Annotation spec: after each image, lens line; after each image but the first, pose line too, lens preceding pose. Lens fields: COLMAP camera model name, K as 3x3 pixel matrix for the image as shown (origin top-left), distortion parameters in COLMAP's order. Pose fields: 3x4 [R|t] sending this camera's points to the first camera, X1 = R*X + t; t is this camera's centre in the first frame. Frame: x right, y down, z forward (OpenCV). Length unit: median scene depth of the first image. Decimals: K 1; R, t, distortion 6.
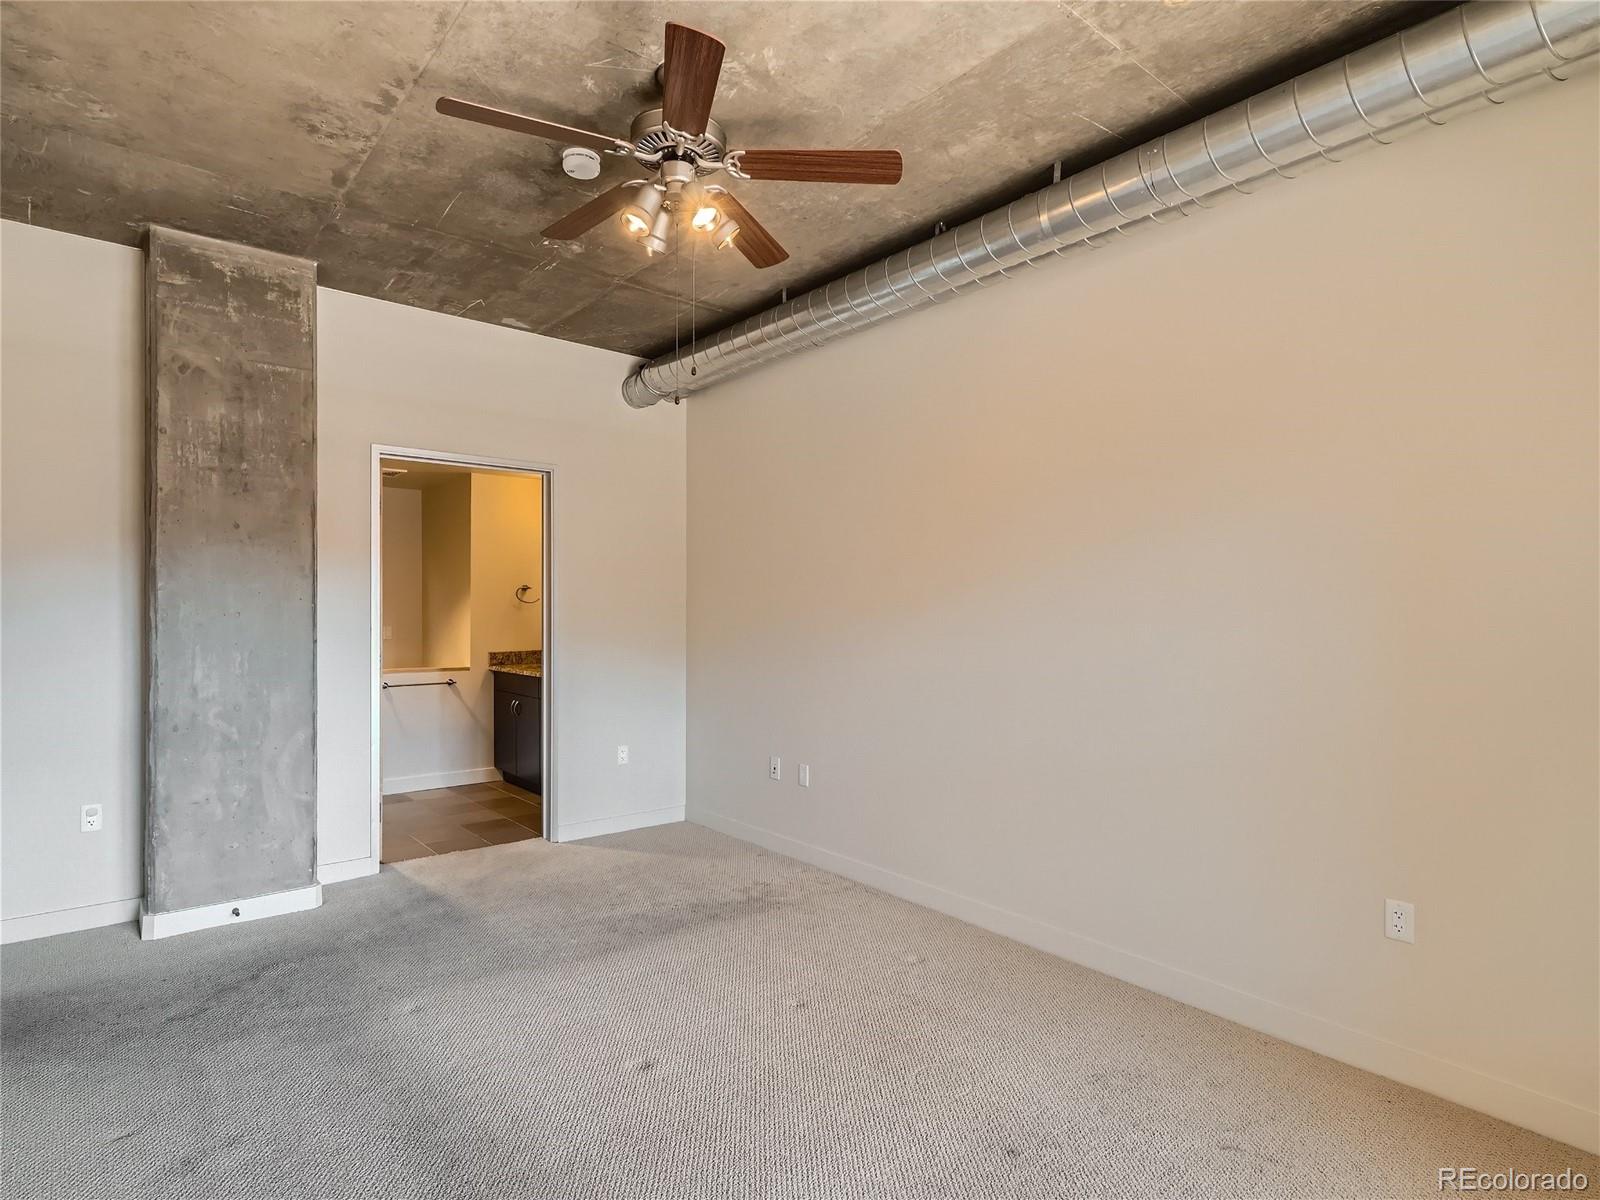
lens RADIAL K [[839.5, 0, 812.5], [0, 839.5, 595.4], [0, 0, 1]] dist [0.004200, 0.000260]
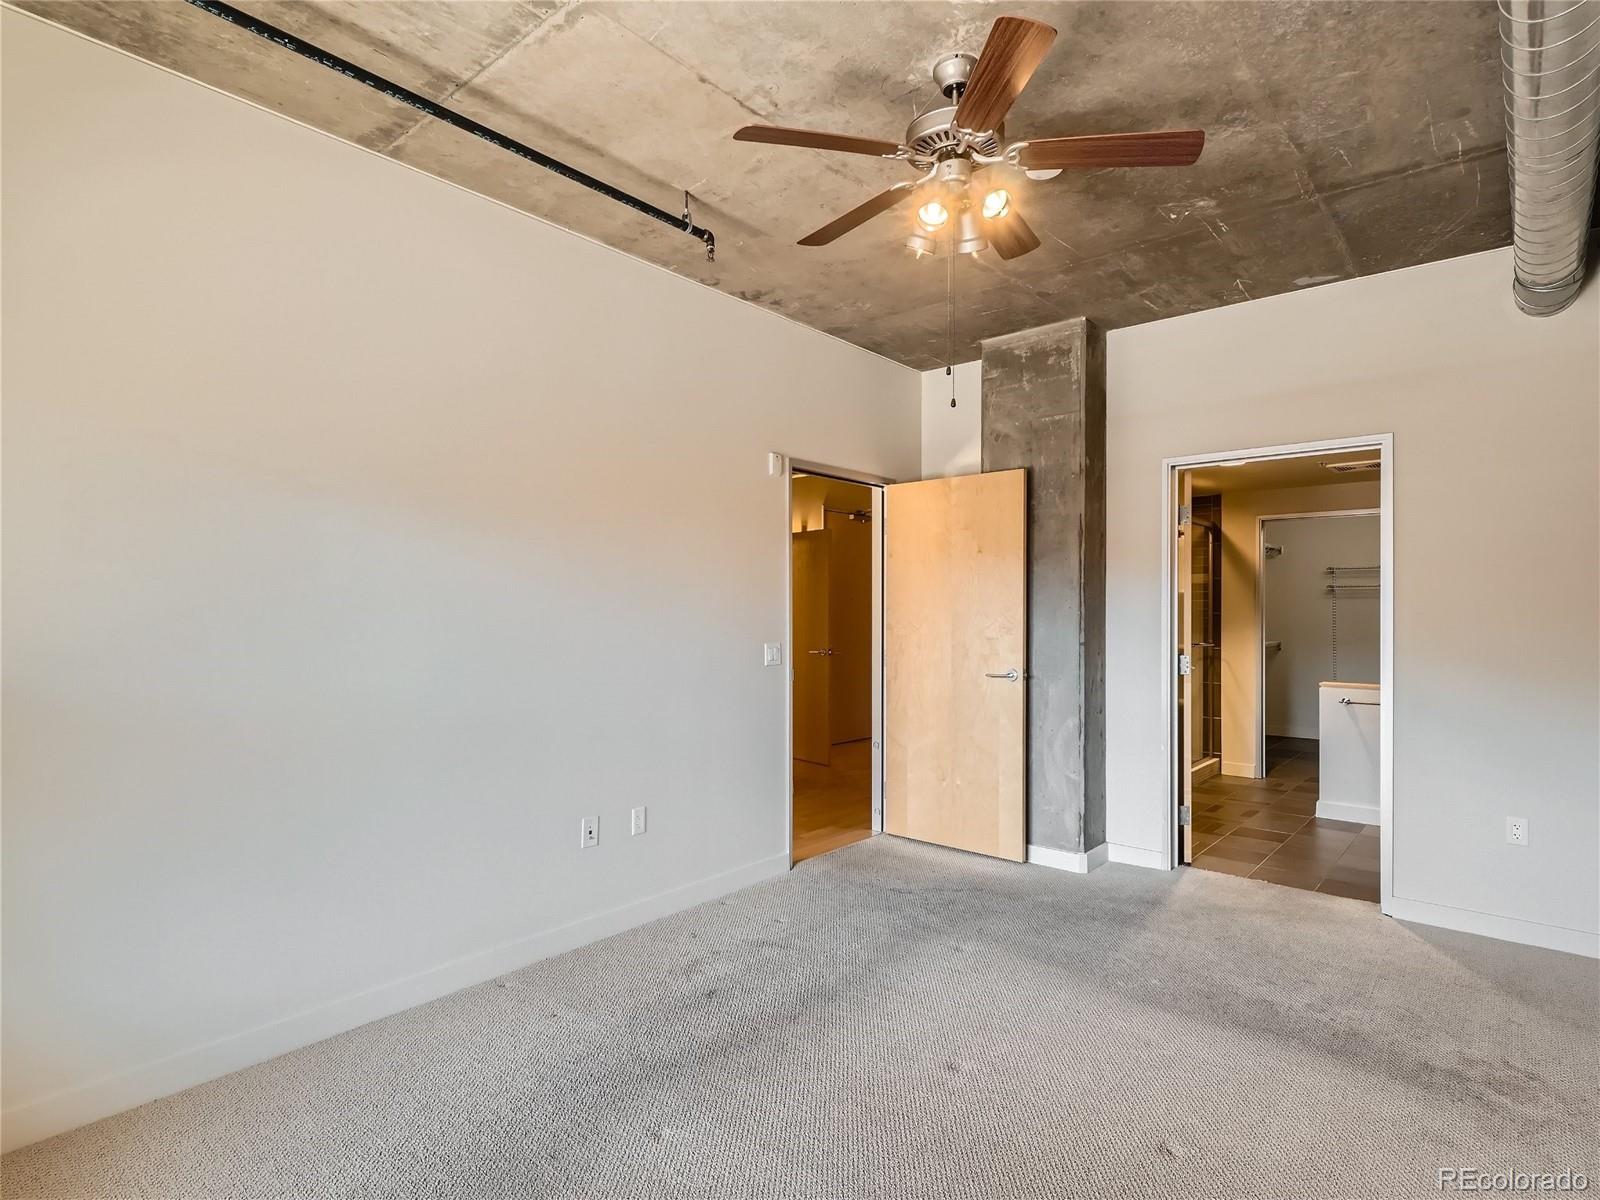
lens RADIAL K [[865.4, 0, 804.8], [0, 865.4, 600.3], [0, 0, 1]] dist [0.019212, -0.001538]
pose [[0.163331, -0.017453, -0.986417, 0.541626], [0.012323, 0.999802, -0.015650, 0.009020], [0.986494, -0.009599, 0.163514, 0.438510]]
